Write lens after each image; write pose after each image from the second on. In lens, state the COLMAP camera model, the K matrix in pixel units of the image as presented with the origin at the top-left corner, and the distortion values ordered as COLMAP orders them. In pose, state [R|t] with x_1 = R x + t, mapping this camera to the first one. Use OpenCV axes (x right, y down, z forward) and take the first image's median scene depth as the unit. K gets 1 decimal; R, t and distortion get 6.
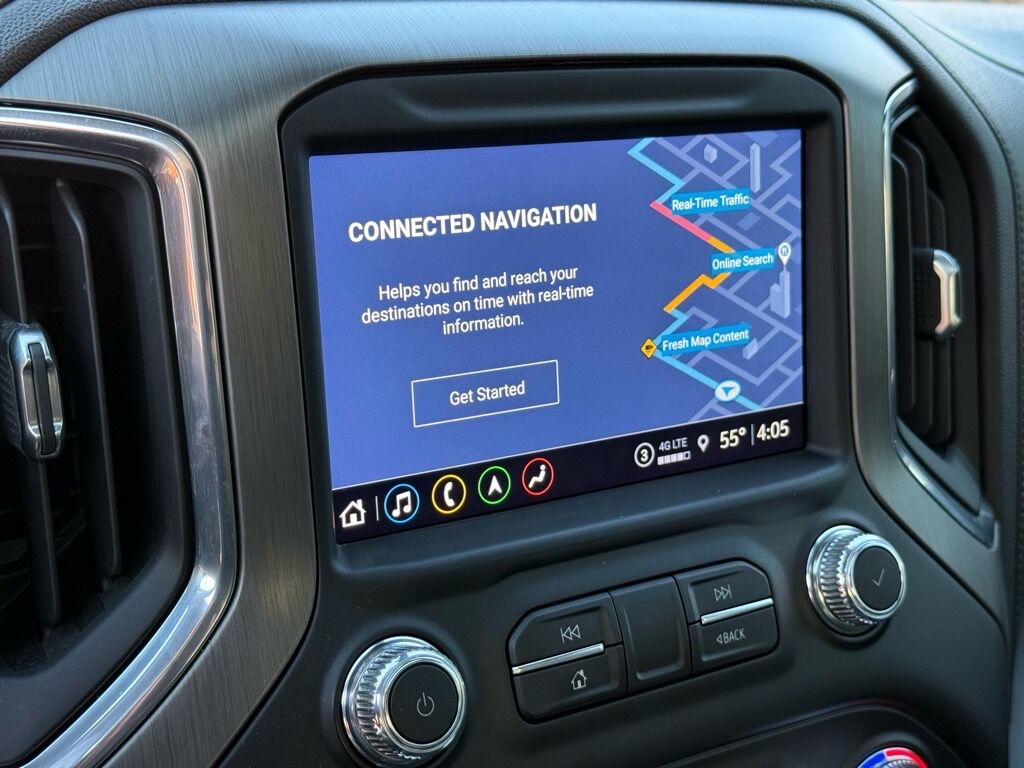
lens RADIAL K [[1455.3, 0, 512.0], [0, 1455.3, 384.0], [0, 0, 1]] dist [0.043514, -0.069777]
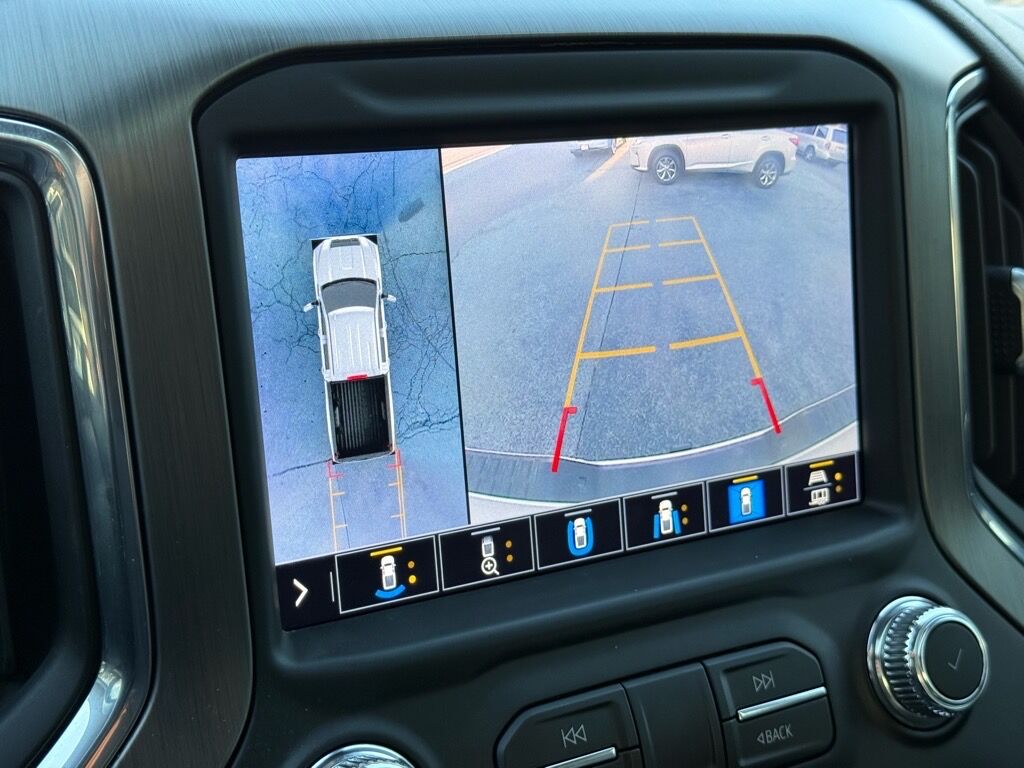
lens RADIAL K [[1465.2, 0, 510.4], [0, 1465.2, 404.8], [0, 0, 1]] dist [0.131153, -0.508886]
pose [[0.998650, -0.020939, -0.047534, 0.043607], [0.019648, 0.999430, -0.027458, 0.006919], [0.048082, 0.026487, 0.998492, 0.153456]]
